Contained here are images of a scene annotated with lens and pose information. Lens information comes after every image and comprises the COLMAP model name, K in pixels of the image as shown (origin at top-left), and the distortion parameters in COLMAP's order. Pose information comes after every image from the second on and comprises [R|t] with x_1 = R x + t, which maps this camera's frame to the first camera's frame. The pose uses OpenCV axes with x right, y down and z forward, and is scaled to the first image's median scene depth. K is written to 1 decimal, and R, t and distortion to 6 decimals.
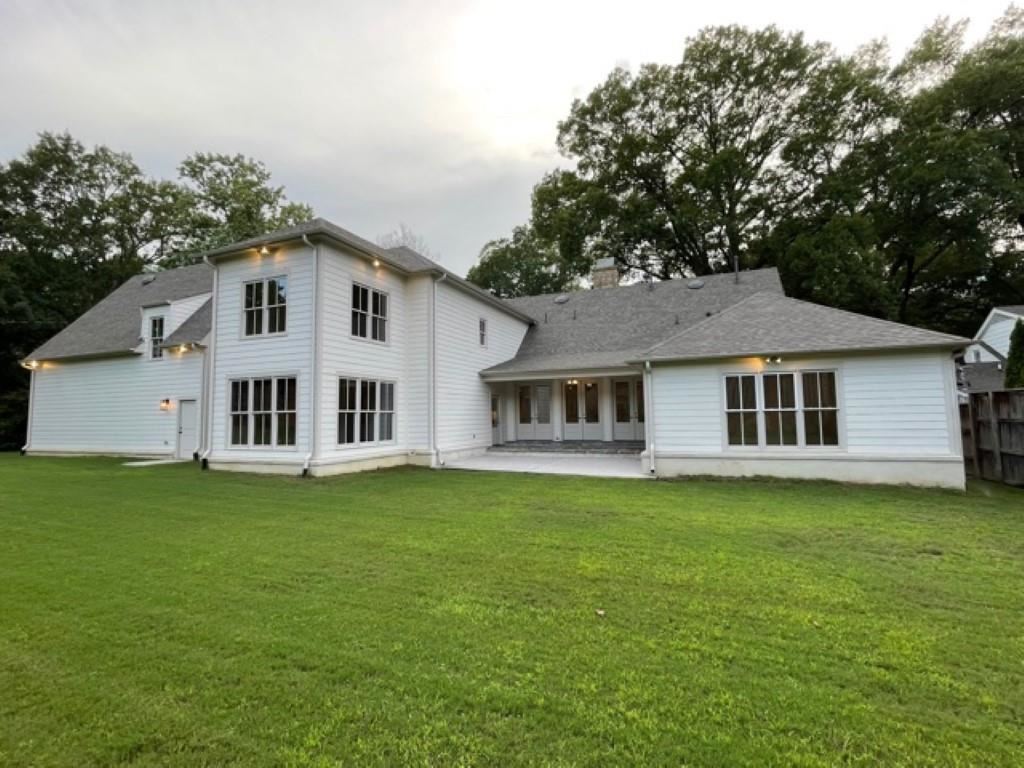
lens RADIAL K [[494.1, 0, 511.2], [0, 494.1, 374.4], [0, 0, 1]] dist [0.000998, 0.001073]
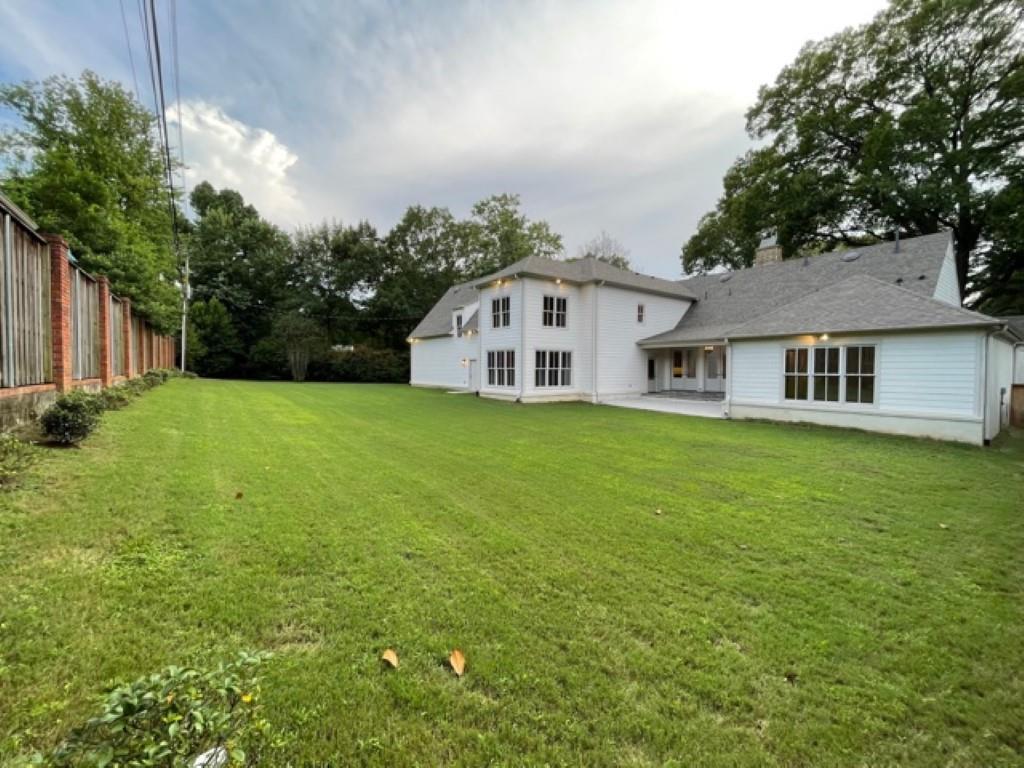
lens RADIAL K [[414.1, 0, 510.1], [0, 414.1, 378.3], [0, 0, 1]] dist [-0.000507, 0.000051]
pose [[0.860536, 0.031280, -0.508429, 0.309275], [0.026833, 0.993943, 0.106567, -0.049832], [0.508683, -0.105348, 0.854484, -0.320281]]
